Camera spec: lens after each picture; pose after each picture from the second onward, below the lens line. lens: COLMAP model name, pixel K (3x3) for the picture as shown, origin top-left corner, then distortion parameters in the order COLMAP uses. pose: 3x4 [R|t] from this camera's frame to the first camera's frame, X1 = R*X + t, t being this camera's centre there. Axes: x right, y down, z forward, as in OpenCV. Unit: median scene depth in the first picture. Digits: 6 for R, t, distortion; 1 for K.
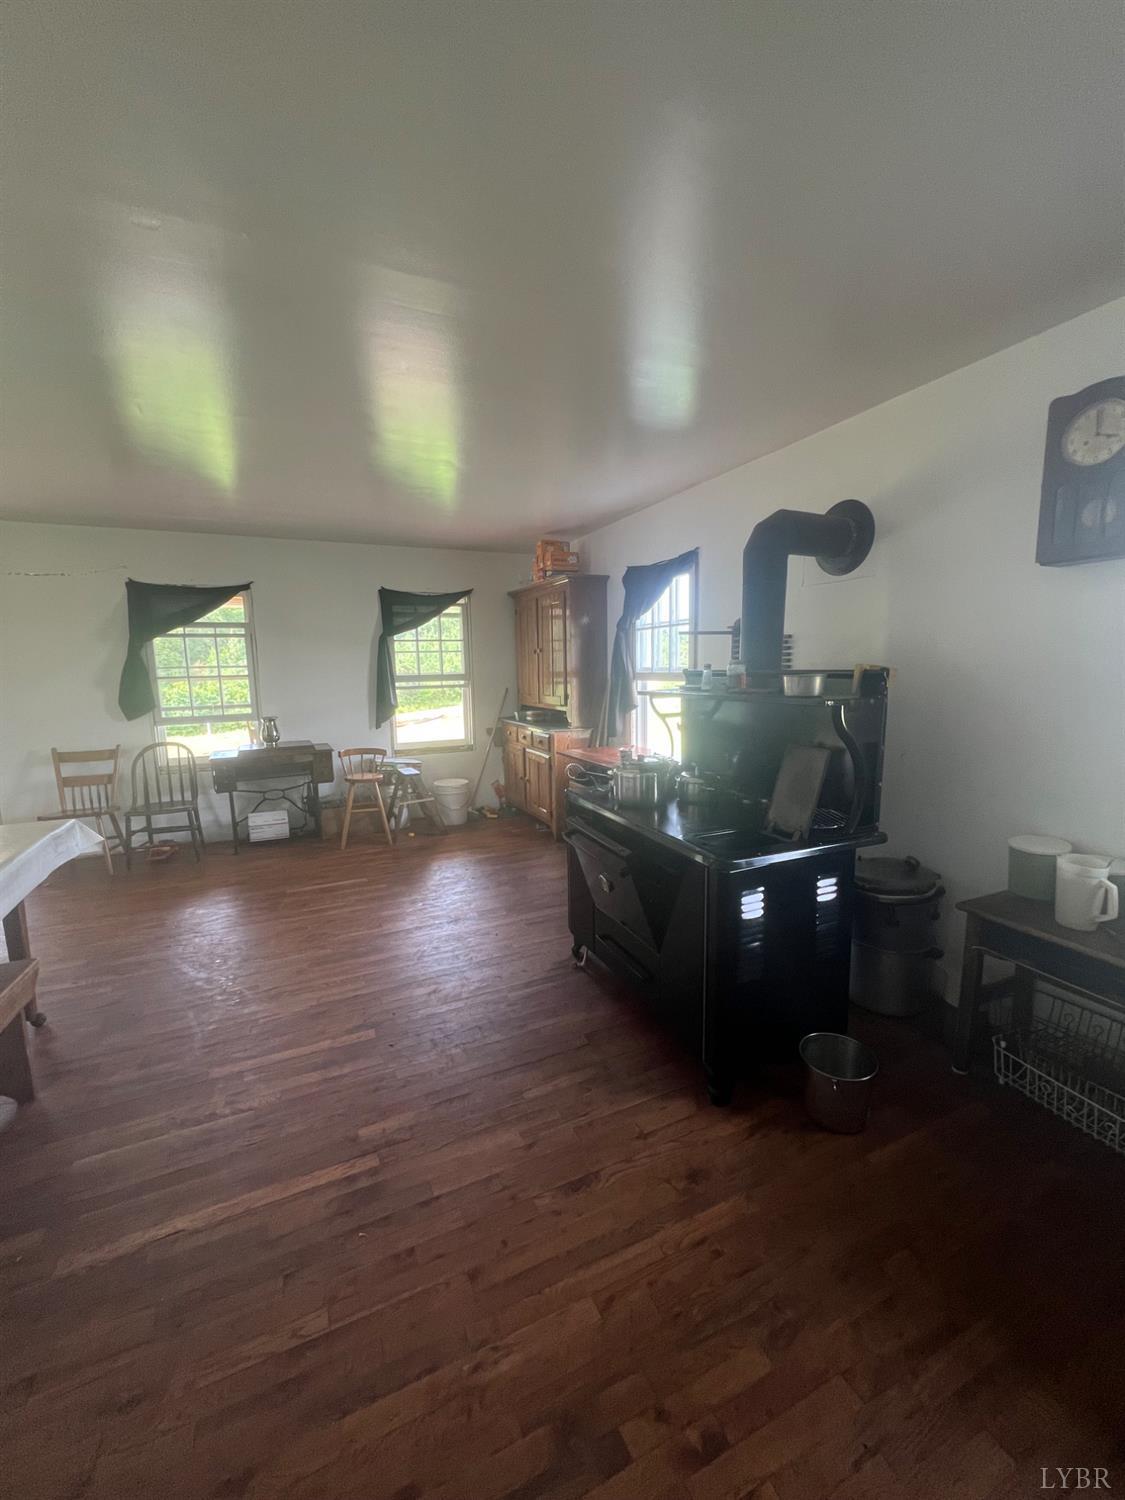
lens RADIAL K [[601.4, 0, 573.3], [0, 601.4, 745.8], [0, 0, 1]] dist [0.002169, 0.001160]
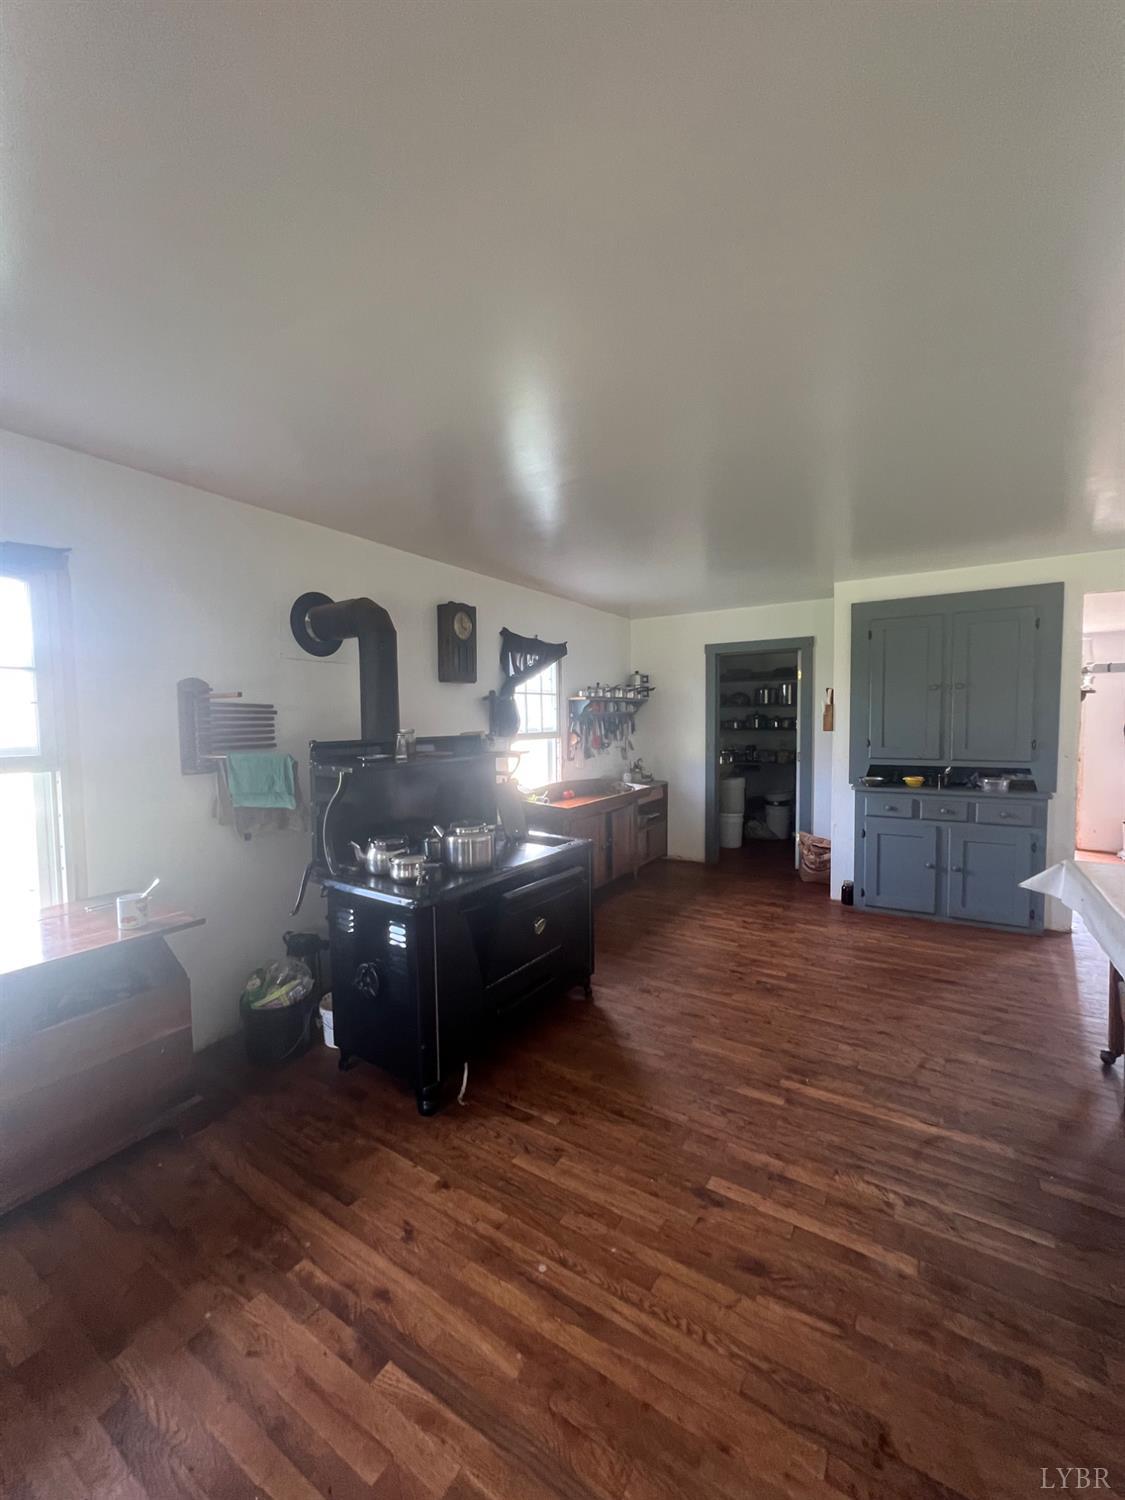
lens RADIAL K [[601.4, 0, 573.3], [0, 601.4, 753.9], [0, 0, 1]] dist [0.002169, 0.001160]
pose [[-0.546230, -0.025880, 0.837235, -1.187547], [0.122916, 0.986226, 0.110679, -0.247140], [-0.828568, 0.163366, -0.535525, 1.997066]]
